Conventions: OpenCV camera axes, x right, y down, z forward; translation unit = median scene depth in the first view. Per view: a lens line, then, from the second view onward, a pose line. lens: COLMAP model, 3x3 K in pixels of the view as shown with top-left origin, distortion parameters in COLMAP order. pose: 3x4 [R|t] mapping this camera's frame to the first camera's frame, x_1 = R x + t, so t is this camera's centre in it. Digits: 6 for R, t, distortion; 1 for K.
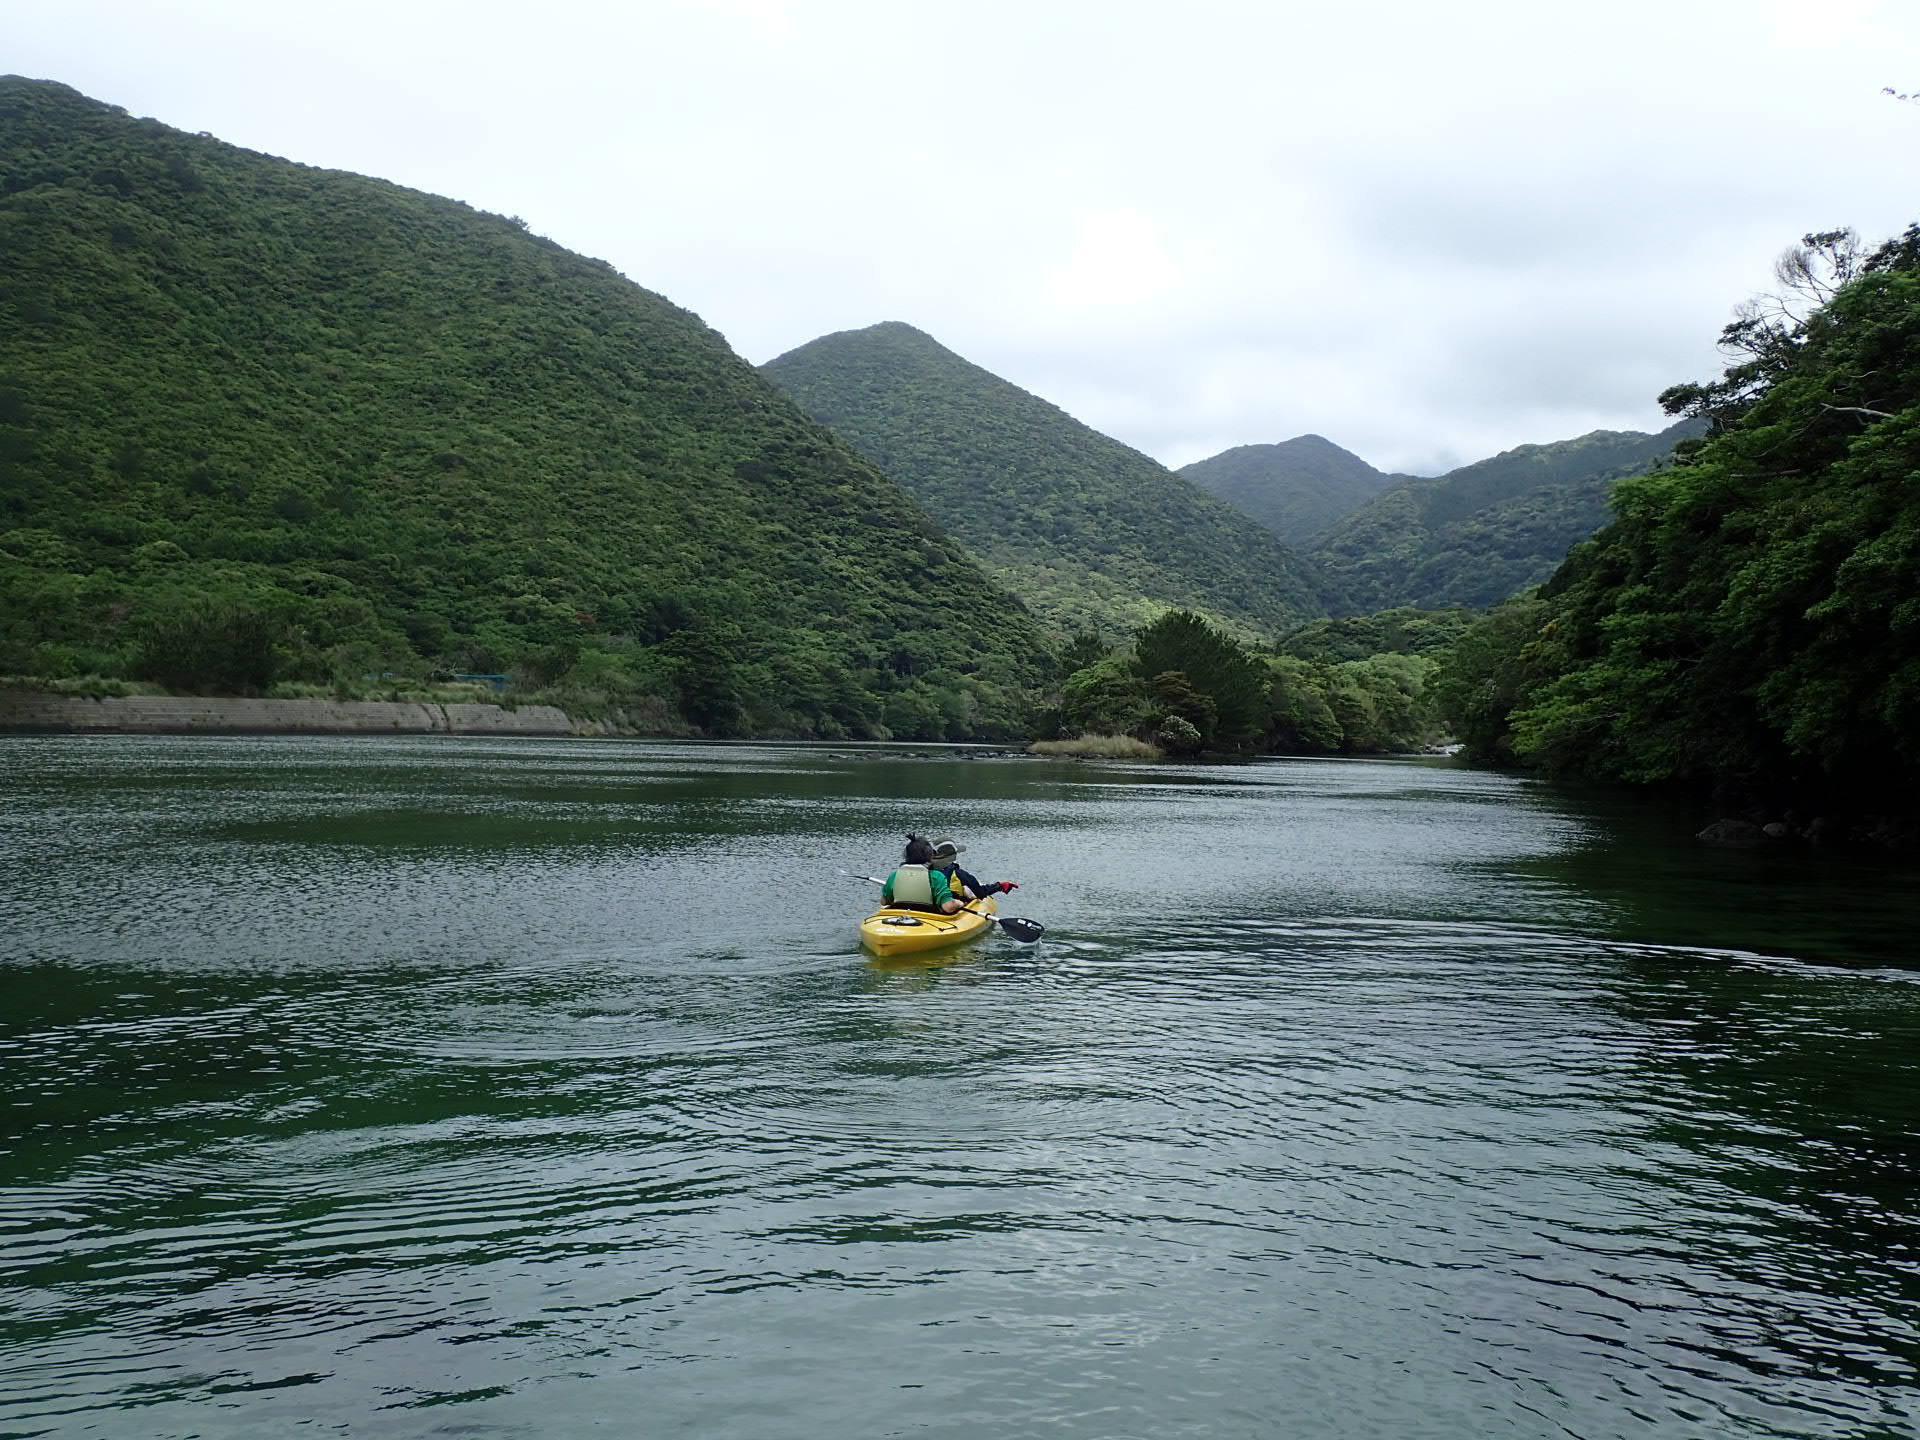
lens RADIAL K [[1967.5, 0, 962.7], [0, 1967.5, 721.5], [0, 0, 1]] dist [-0.005337, 0.000000]
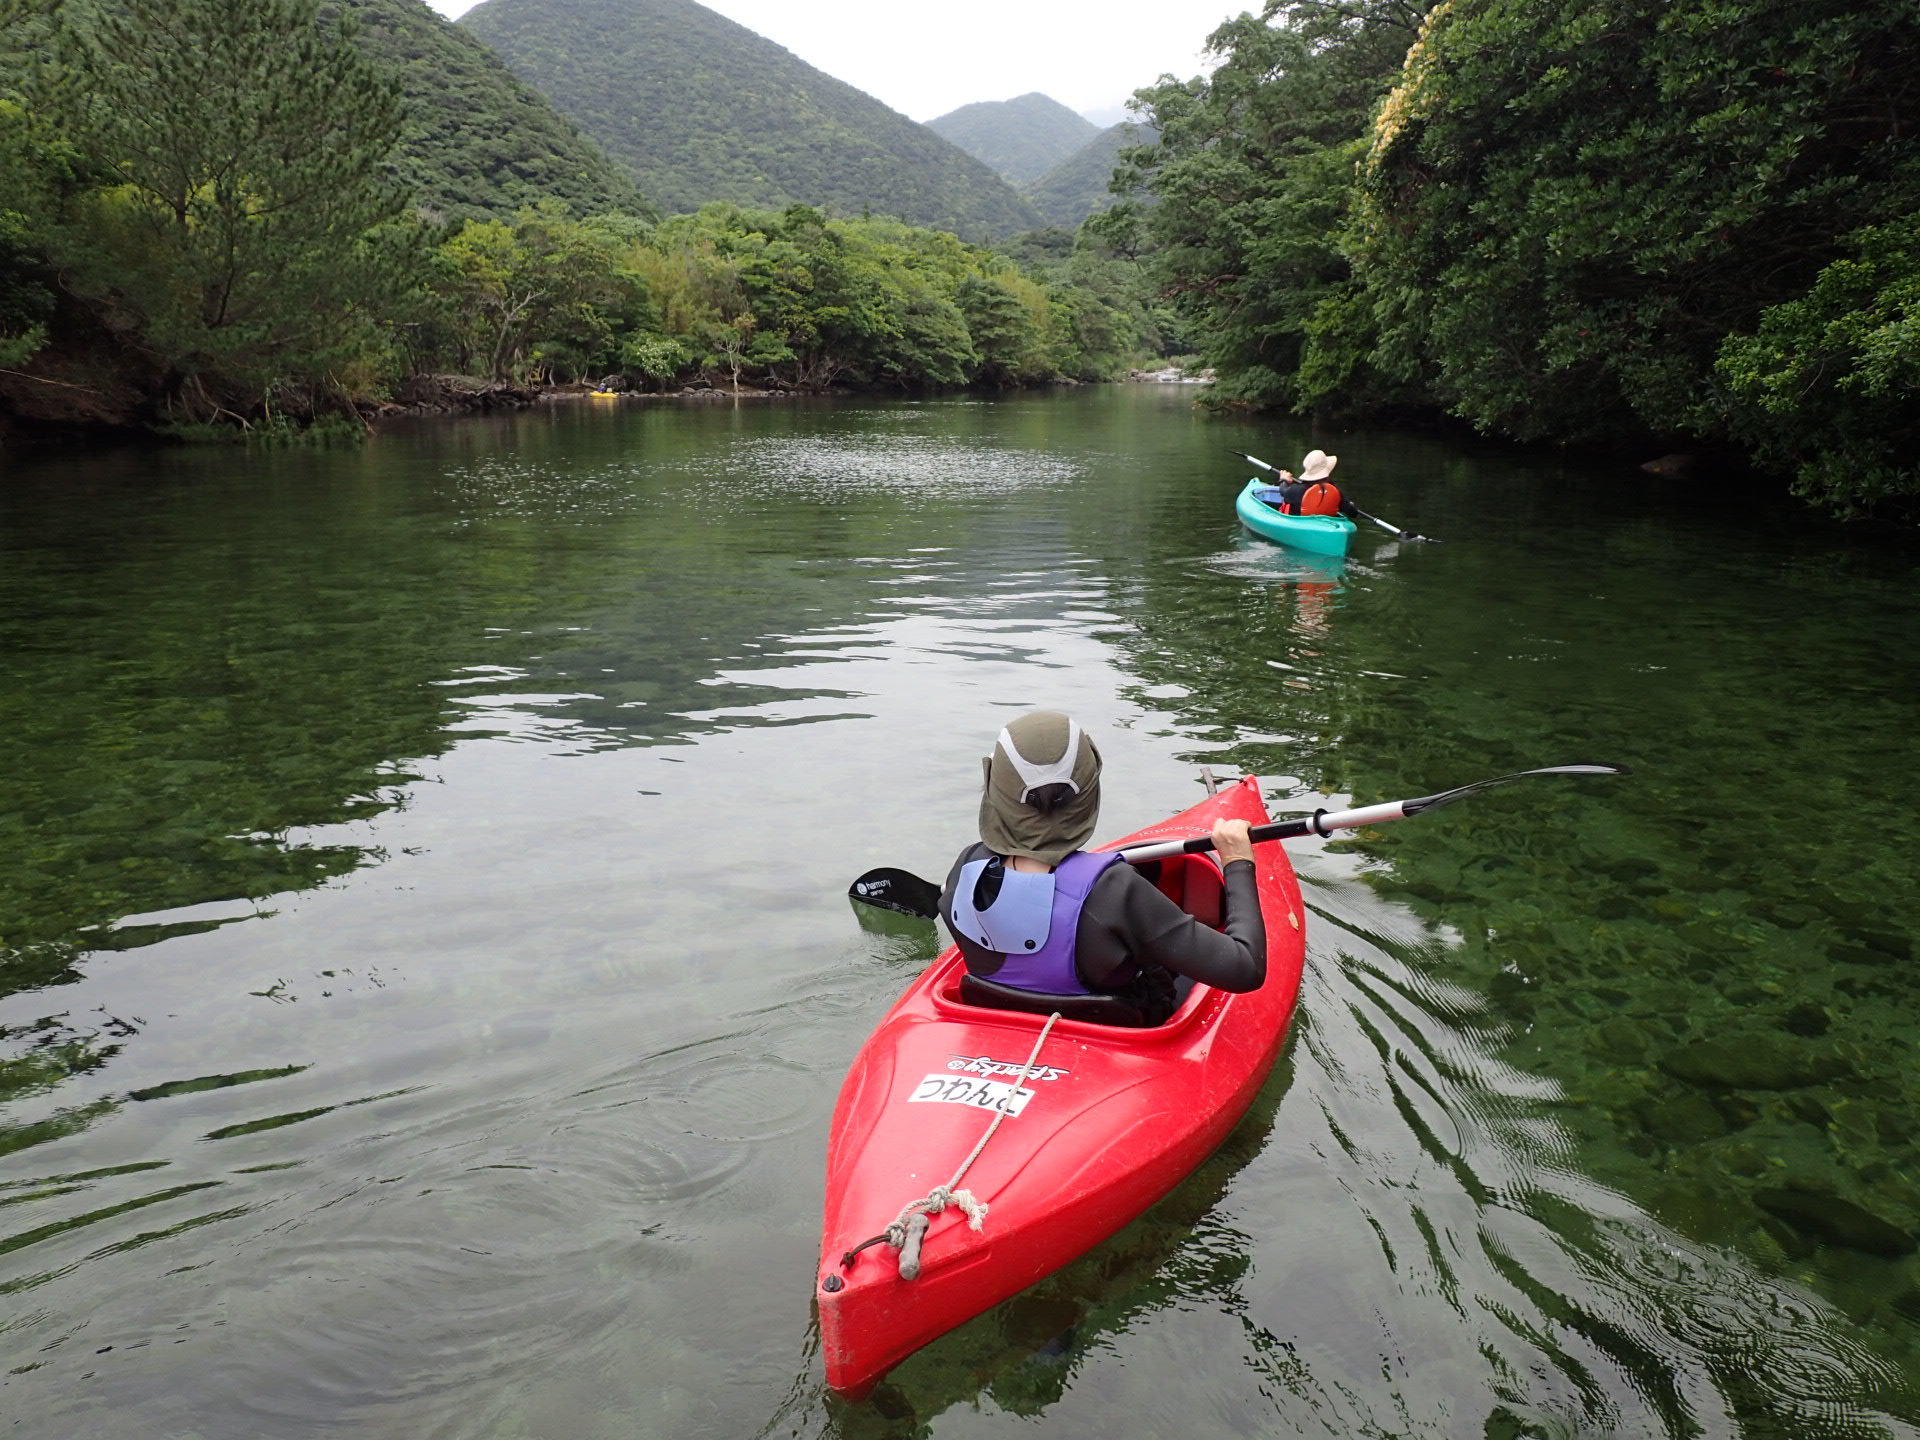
lens RADIAL K [[1573.8, 0, 959.6], [0, 1573.8, 716.3], [0, 0, 1]] dist [-0.008295, -0.002129]
pose [[0.992083, -0.054520, 0.113130, 0.074830], [0.028108, 0.974391, 0.223096, 0.003659], [-0.122396, -0.218150, 0.968210, 0.312901]]
